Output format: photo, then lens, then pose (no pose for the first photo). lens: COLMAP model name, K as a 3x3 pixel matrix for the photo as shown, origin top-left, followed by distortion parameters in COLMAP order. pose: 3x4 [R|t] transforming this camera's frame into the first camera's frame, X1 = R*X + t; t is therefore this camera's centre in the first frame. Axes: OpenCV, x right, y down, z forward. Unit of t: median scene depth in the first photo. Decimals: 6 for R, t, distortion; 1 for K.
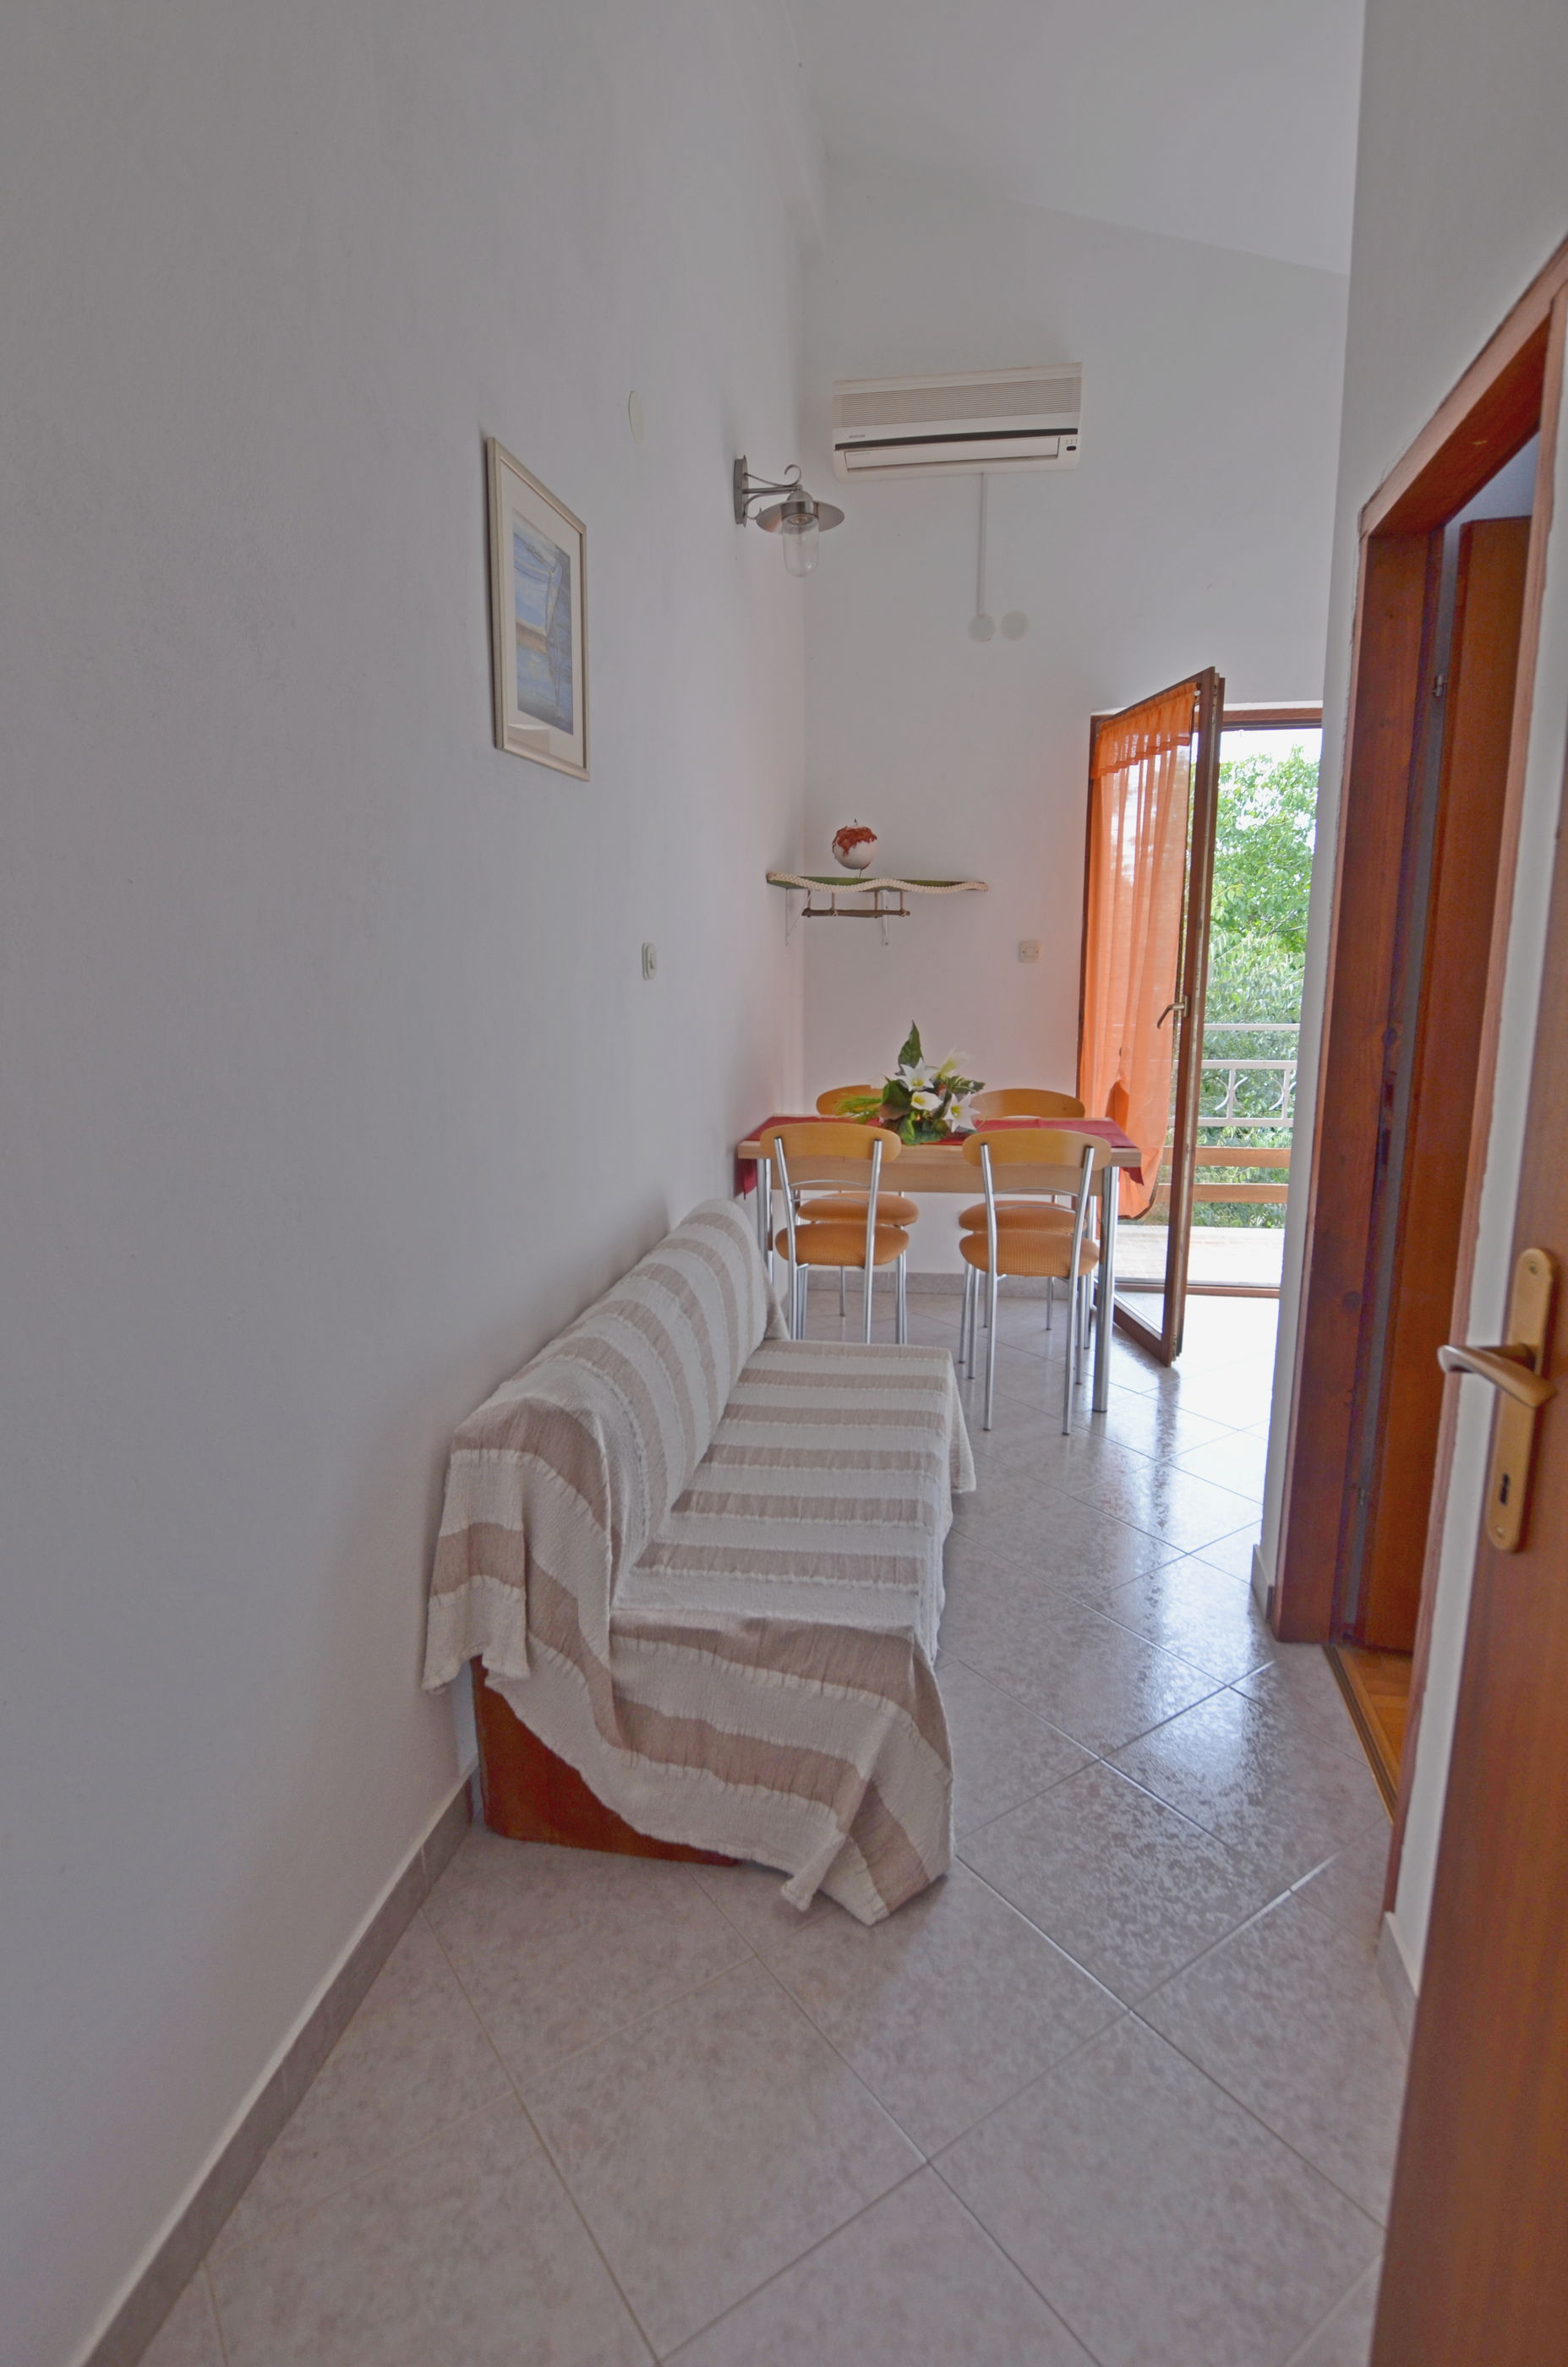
lens RADIAL K [[1189.9, 0, 823.8], [0, 1189.9, 1183.8], [0, 0, 1]] dist [-0.014384, 0.000394]
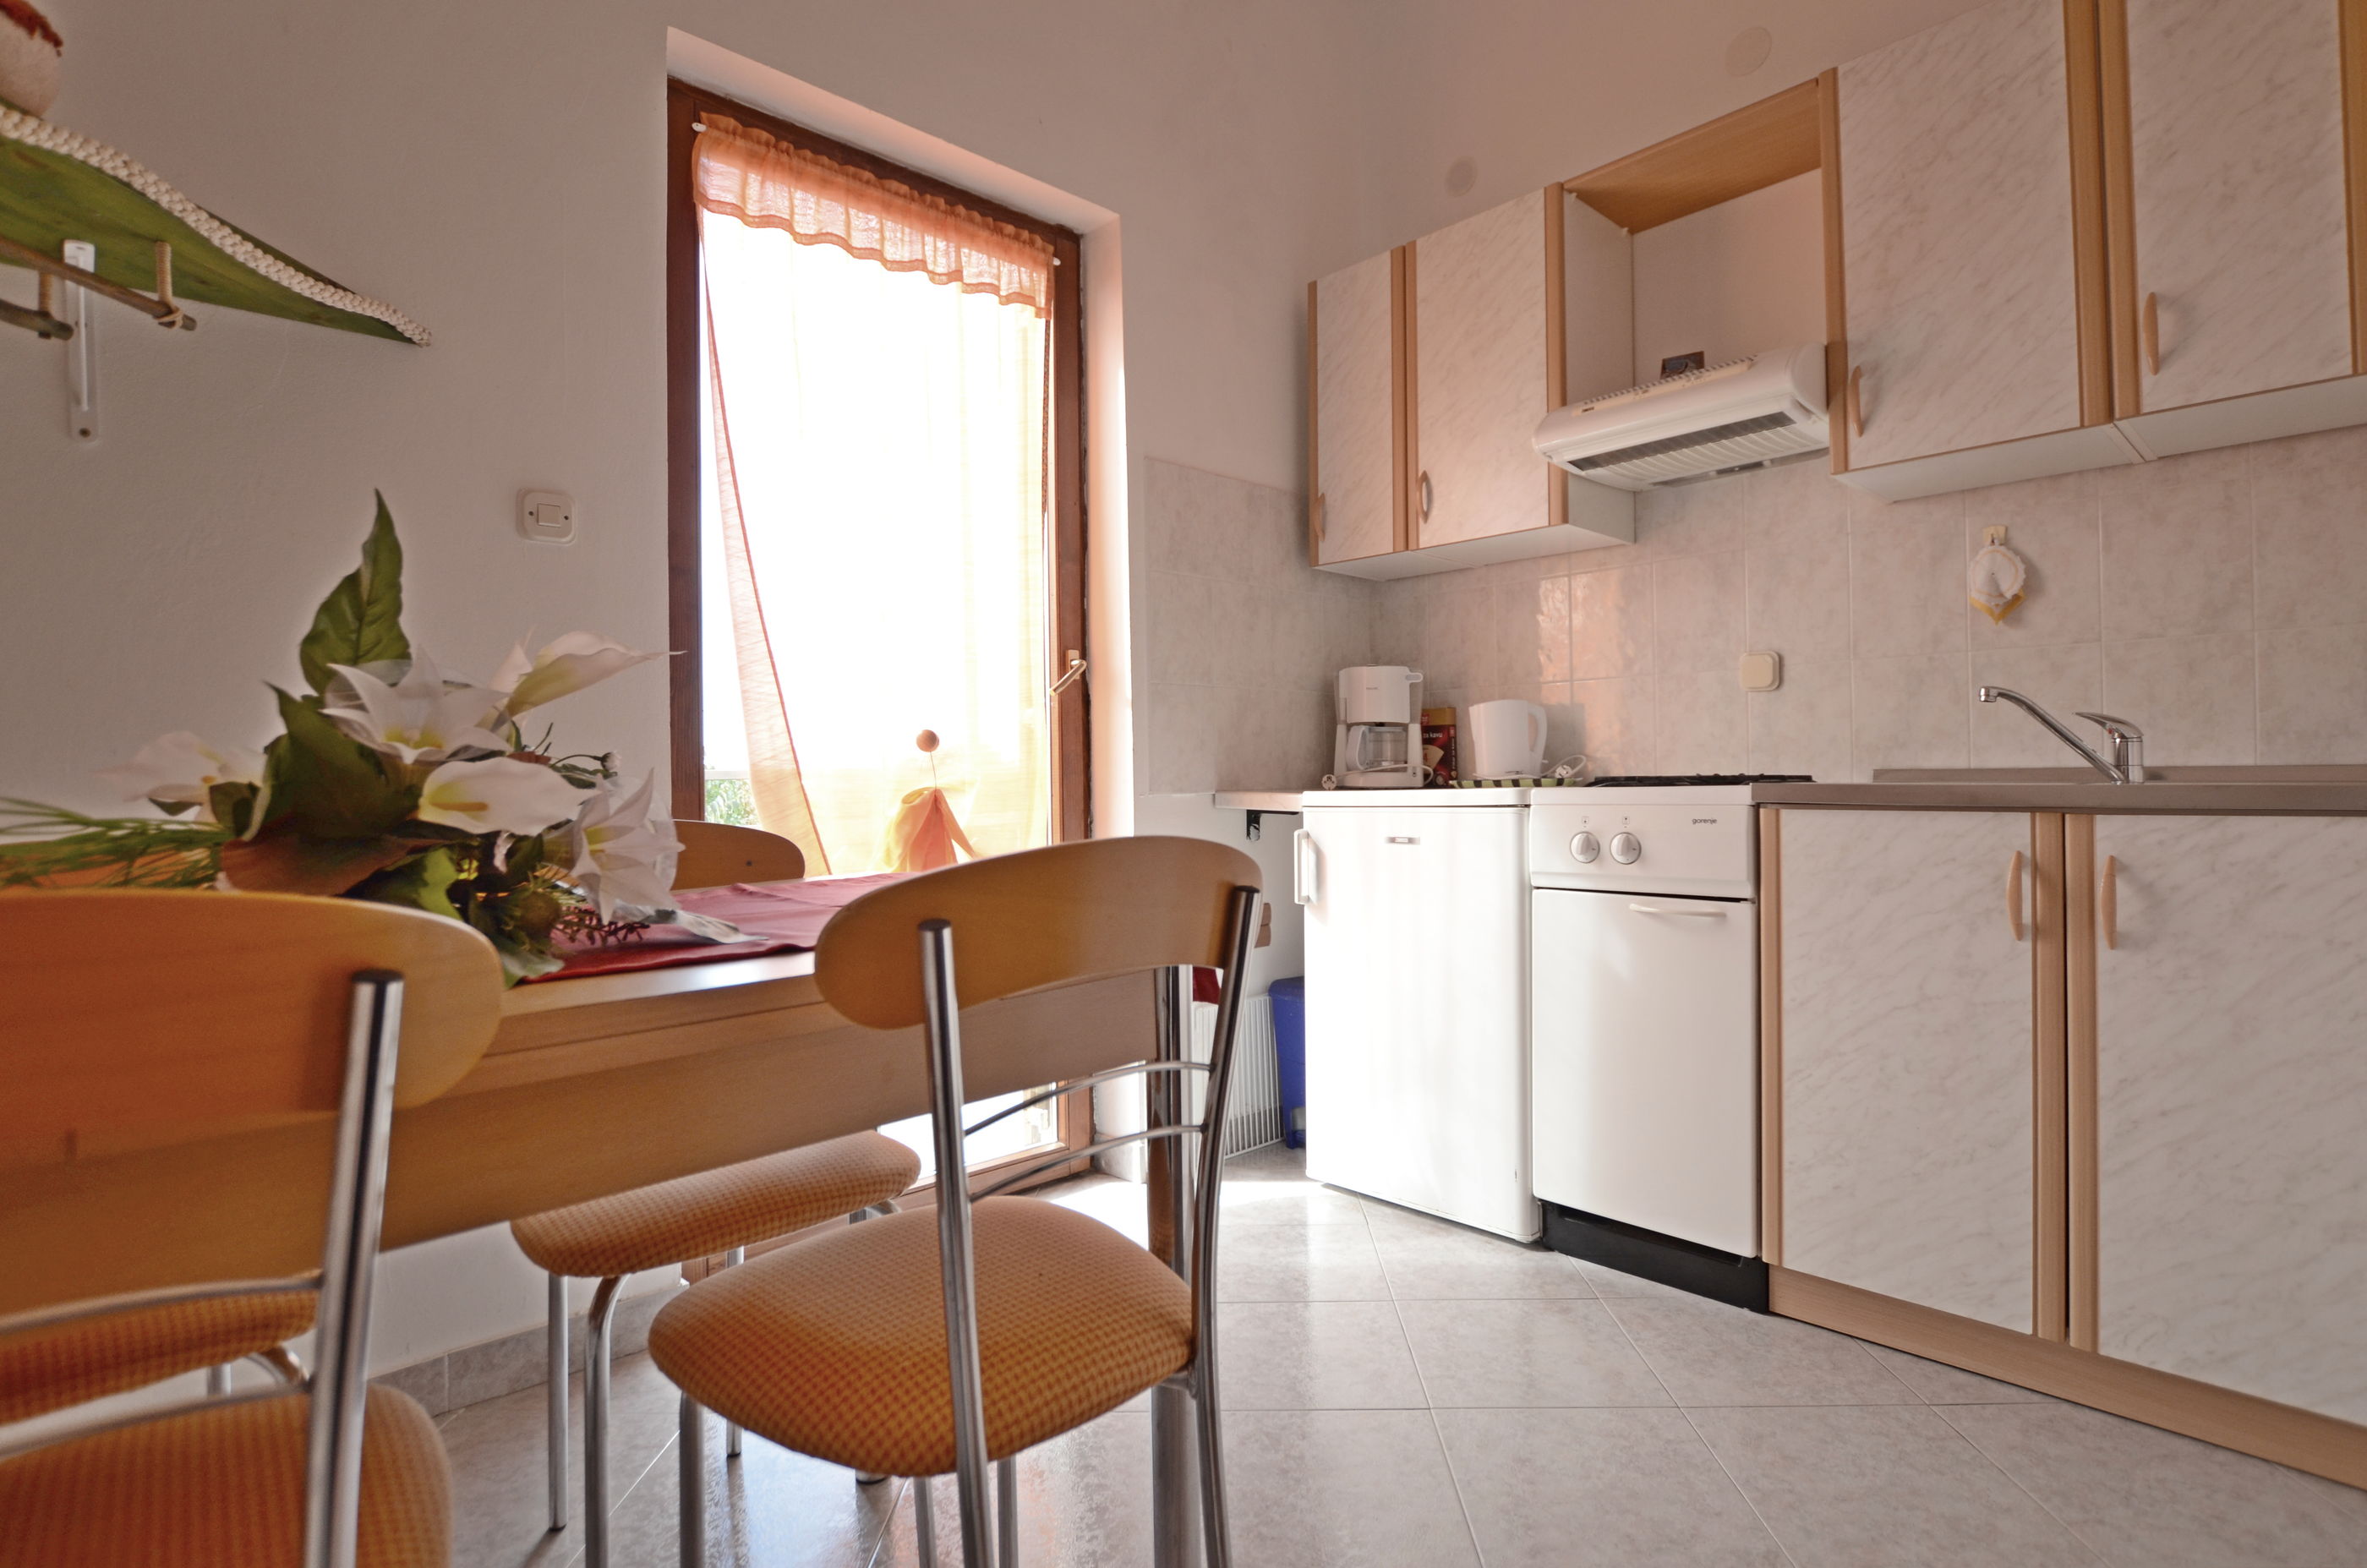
lens RADIAL K [[1122.0, 0, 1182.5], [0, 1122.0, 781.8], [0, 0, 1]] dist [-0.027115, 0.001555]
pose [[0.599223, -0.011552, 0.800499, -0.015275], [0.165244, 0.980149, -0.109551, -0.042845], [-0.783343, 0.197924, 0.589237, 1.263762]]
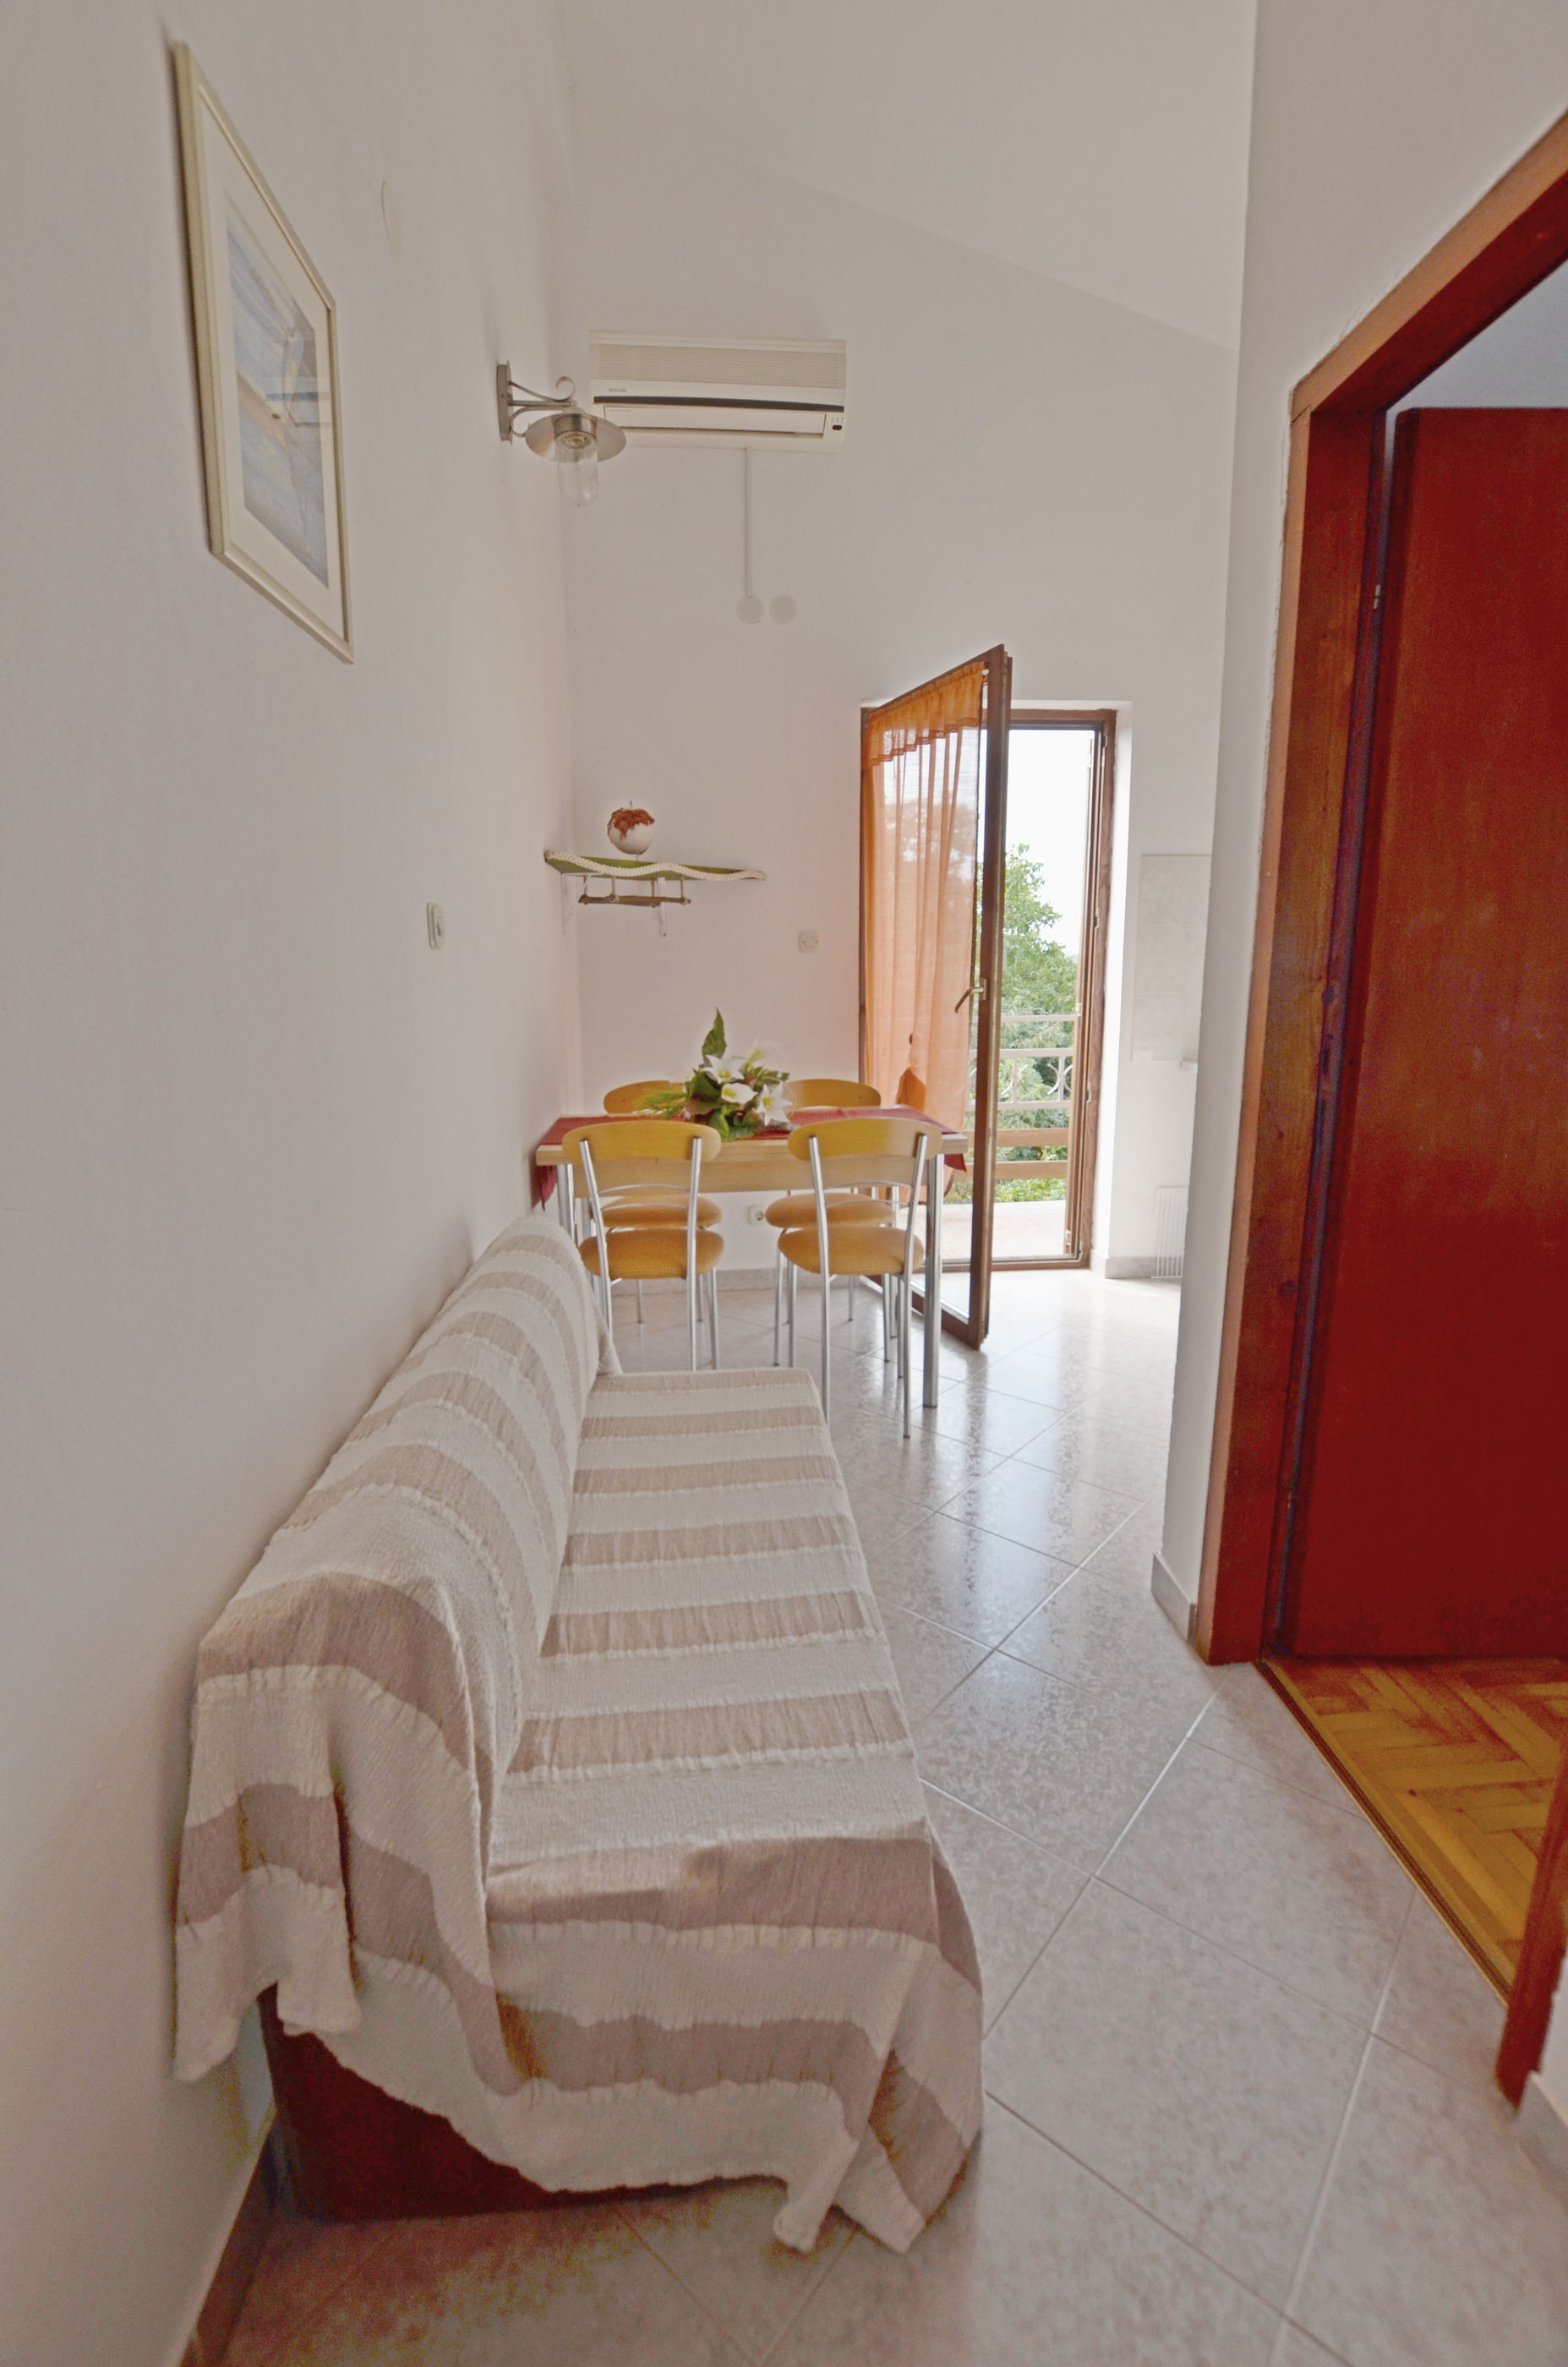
lens RADIAL K [[1018.1, 0, 784.0], [0, 1018.1, 1183.5], [0, 0, 1]] dist [-0.029431, 0.004350]
pose [[0.973162, -0.054108, 0.223671, -0.100859], [0.051786, 0.998526, 0.016240, -0.016820], [-0.224220, -0.004221, 0.974529, 0.356726]]
